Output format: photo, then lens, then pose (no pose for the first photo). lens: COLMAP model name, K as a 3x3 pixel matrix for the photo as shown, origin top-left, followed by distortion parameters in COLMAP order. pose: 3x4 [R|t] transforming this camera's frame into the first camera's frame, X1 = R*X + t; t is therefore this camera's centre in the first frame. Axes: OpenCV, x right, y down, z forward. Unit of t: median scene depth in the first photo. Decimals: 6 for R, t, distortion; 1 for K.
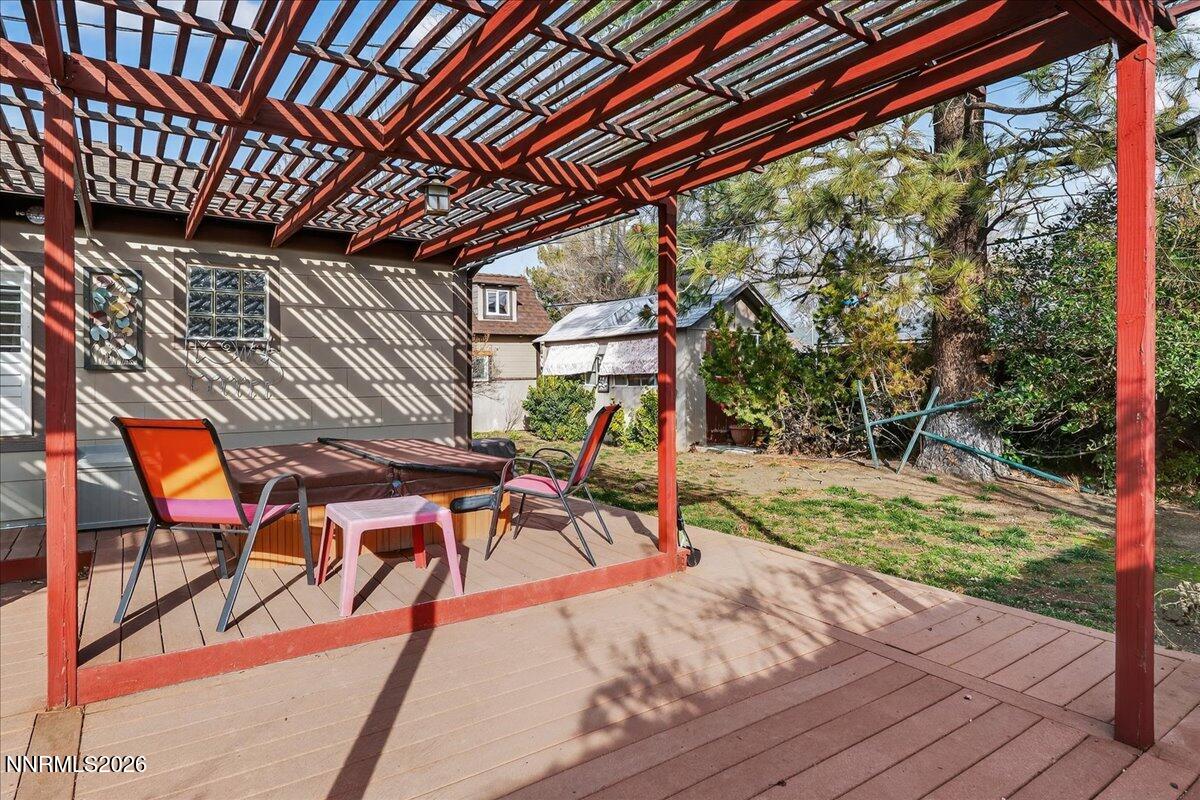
lens RADIAL K [[682.5, 0, 593.4], [0, 682.5, 370.6], [0, 0, 1]] dist [-0.001240, 0.000323]
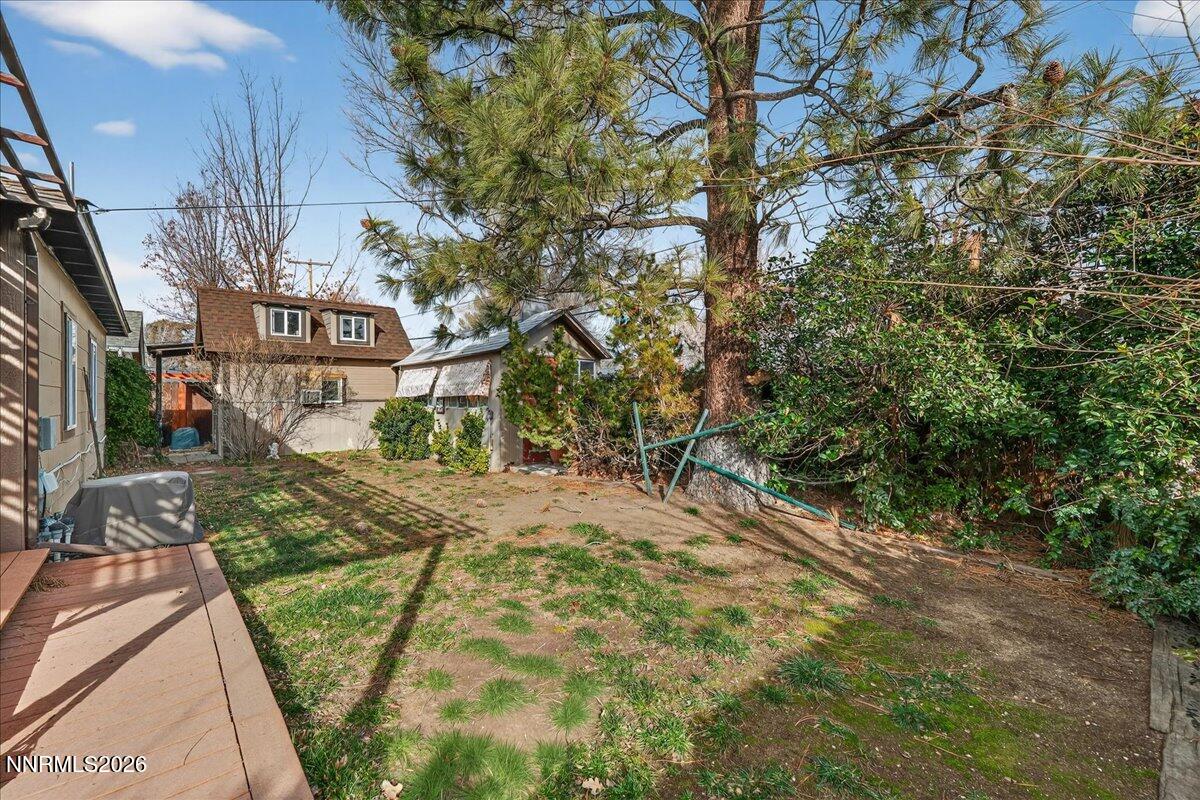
lens RADIAL K [[501.6, 0, 604.5], [0, 501.6, 389.2], [0, 0, 1]] dist [-0.001195, -0.000052]
pose [[0.991572, 0.006755, 0.129381, 0.287644], [-0.004997, 0.999891, -0.013905, 0.006956], [-0.129461, 0.013142, 0.991497, 0.344893]]
